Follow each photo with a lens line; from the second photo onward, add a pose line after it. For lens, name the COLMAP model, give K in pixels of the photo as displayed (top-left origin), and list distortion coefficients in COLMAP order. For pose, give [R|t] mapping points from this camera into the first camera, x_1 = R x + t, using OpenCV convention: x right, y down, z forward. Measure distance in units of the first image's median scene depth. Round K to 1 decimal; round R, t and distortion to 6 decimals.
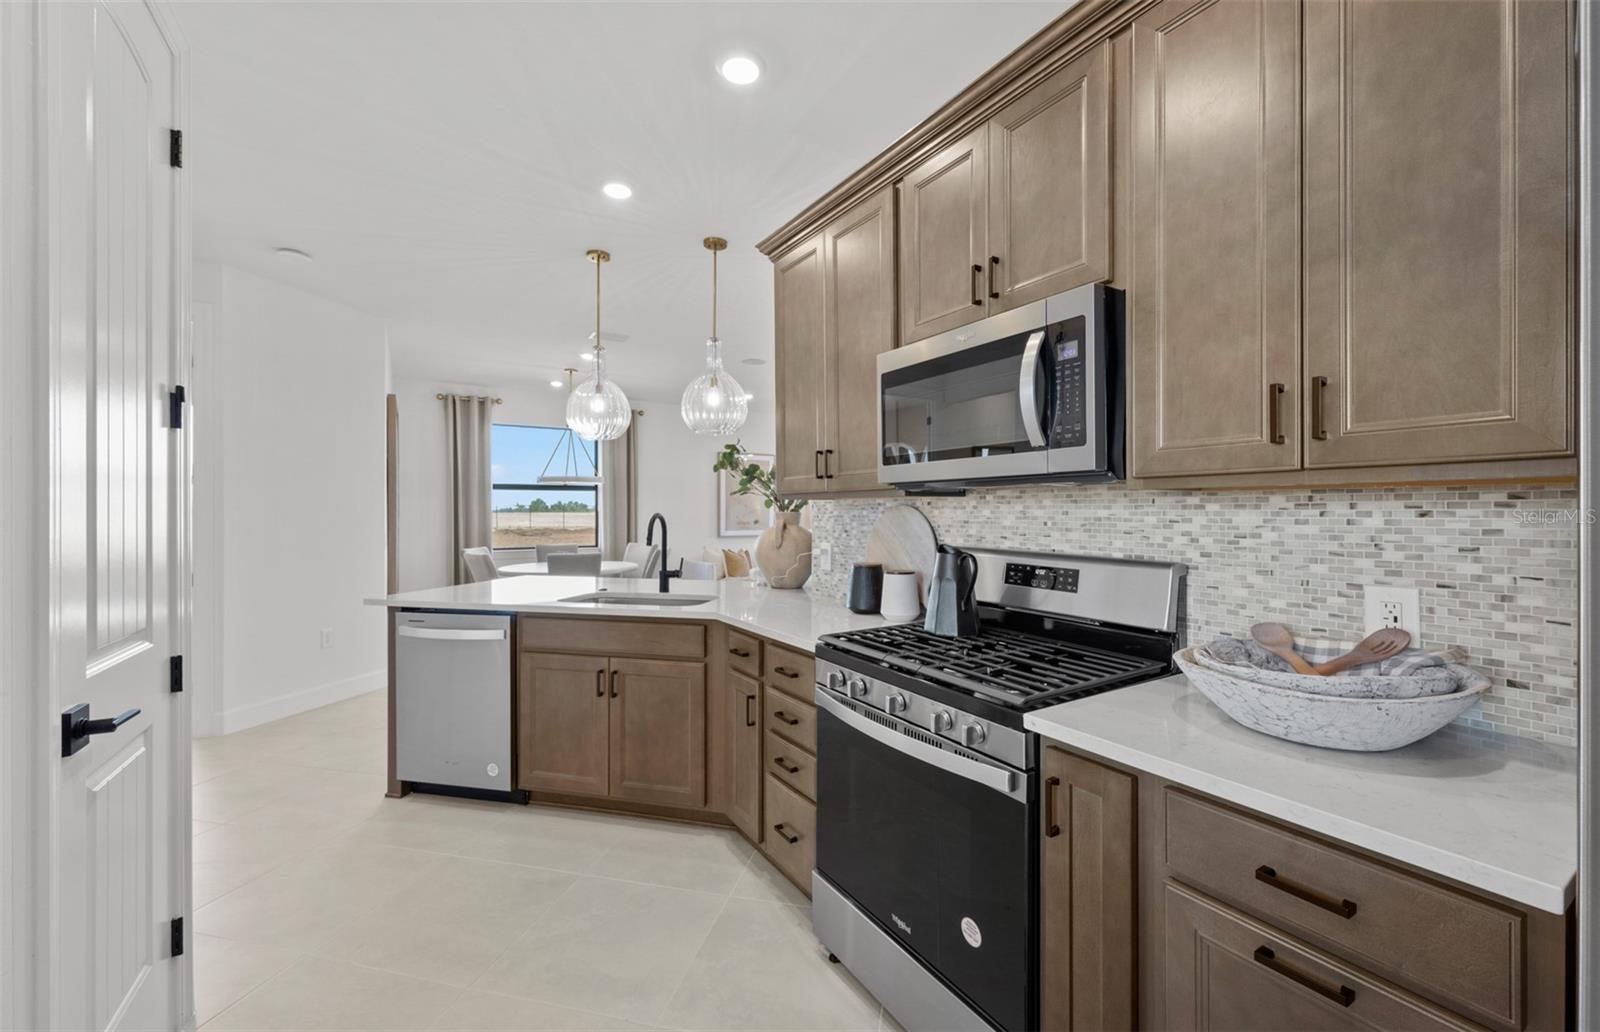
lens RADIAL K [[630.9, 0, 804.5], [0, 630.9, 515.7], [0, 0, 1]] dist [0.006492, -0.000824]
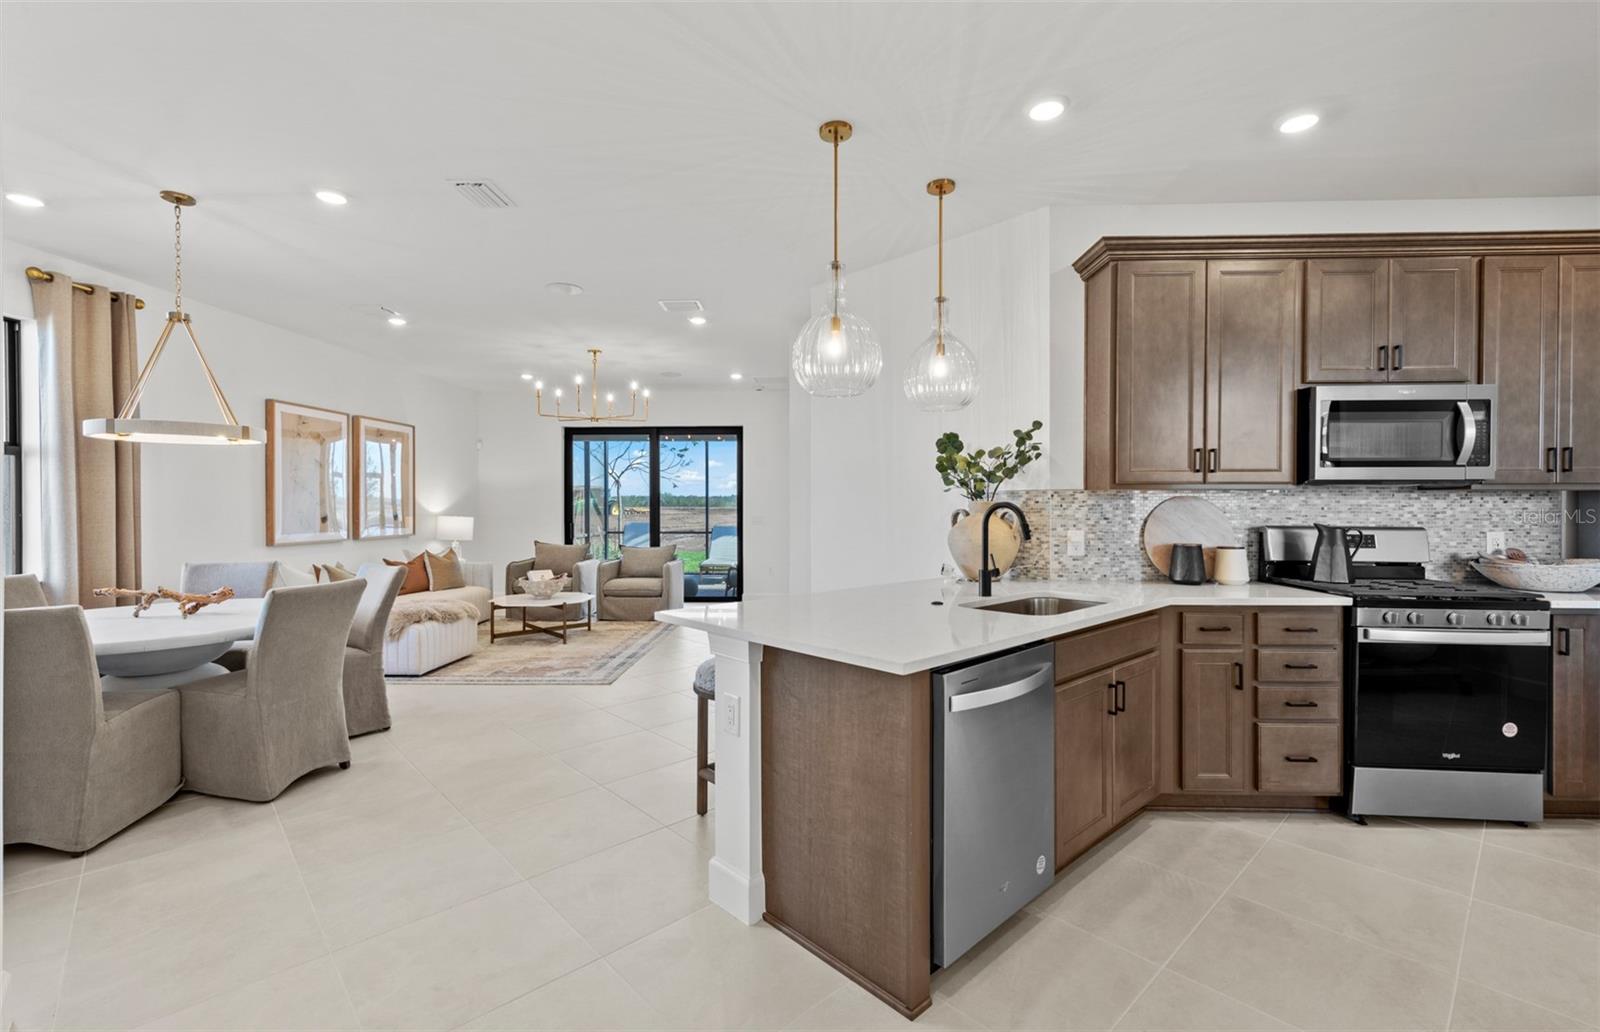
lens RADIAL K [[692.3, 0, 800.1], [0, 692.3, 510.5], [0, 0, 1]] dist [0.006557, -0.000464]
pose [[0.562041, -0.007435, 0.827076, -1.968145], [0.004859, 0.999972, 0.005687, 0.001600], [-0.827095, 0.000822, 0.562061, 1.205324]]
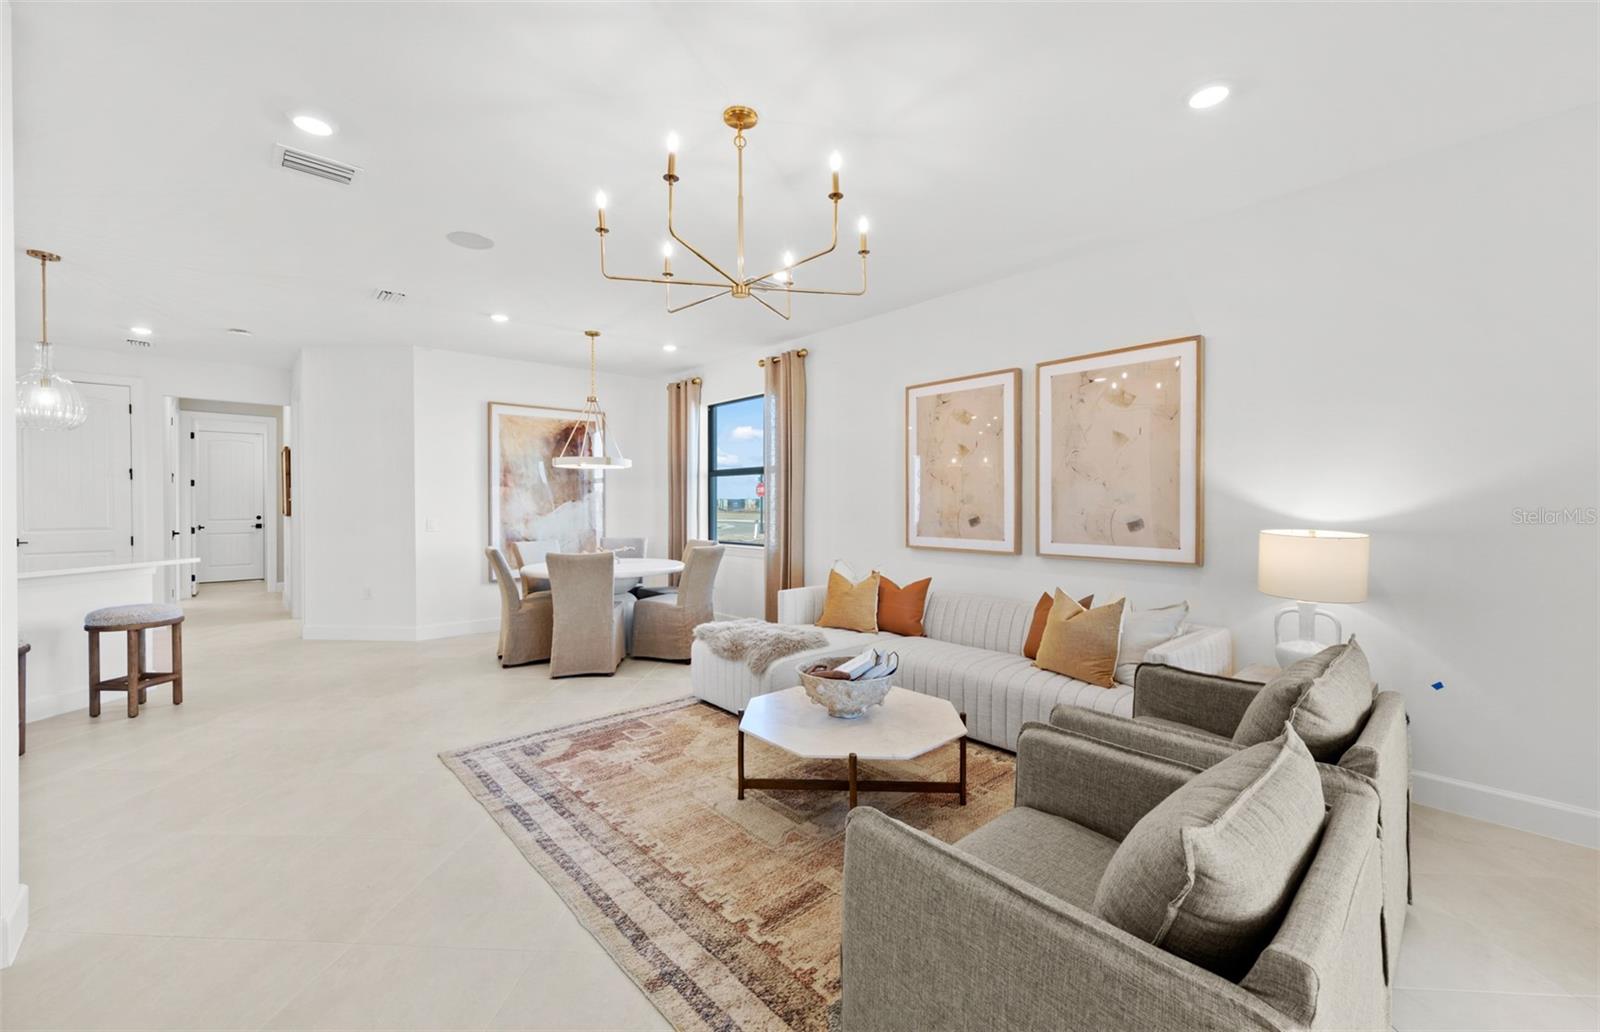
lens RADIAL K [[630.9, 0, 797.5], [0, 630.9, 504.2], [0, 0, 1]] dist [0.006492, -0.000824]
pose [[0.168387, -0.000660, -0.985721, 1.875580], [-0.002414, 0.999997, -0.001081, -0.010858], [0.985718, 0.002561, 0.168384, 4.116669]]
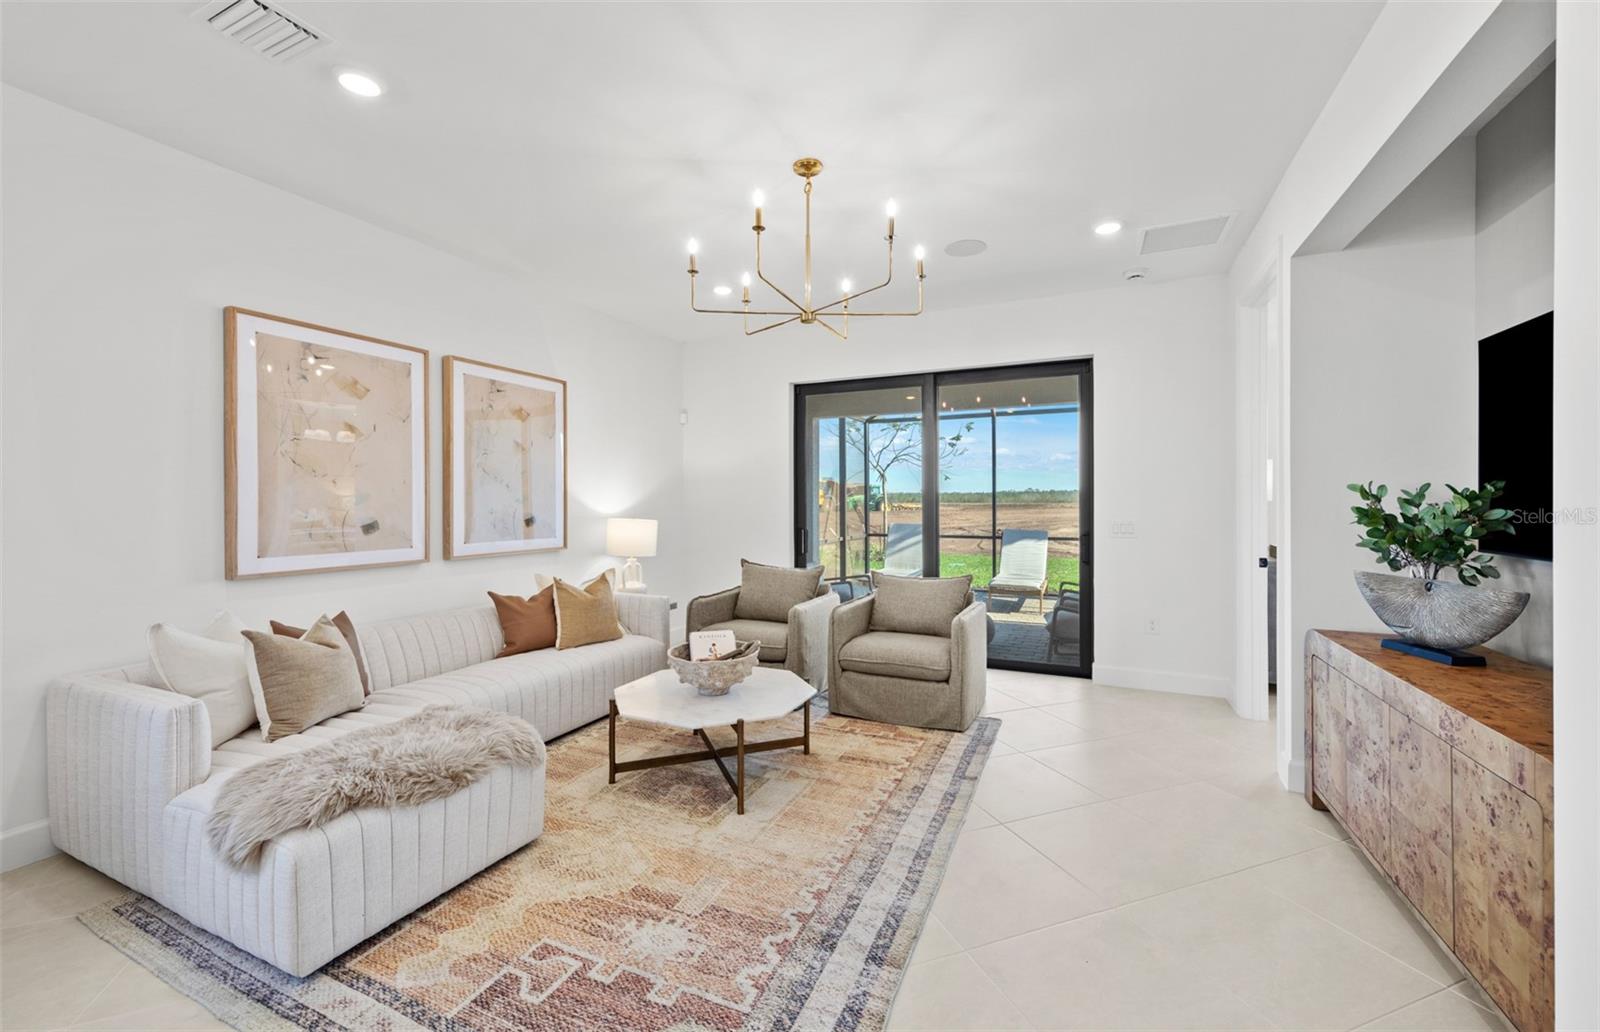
lens RADIAL K [[630.9, 0, 806.3], [0, 630.9, 508.8], [0, 0, 1]] dist [0.006492, -0.000824]
pose [[0.832392, -0.010525, 0.554088, -0.363207], [0.007893, 0.999943, 0.007137, -0.006895], [-0.554132, -0.001567, 0.832427, 2.933797]]
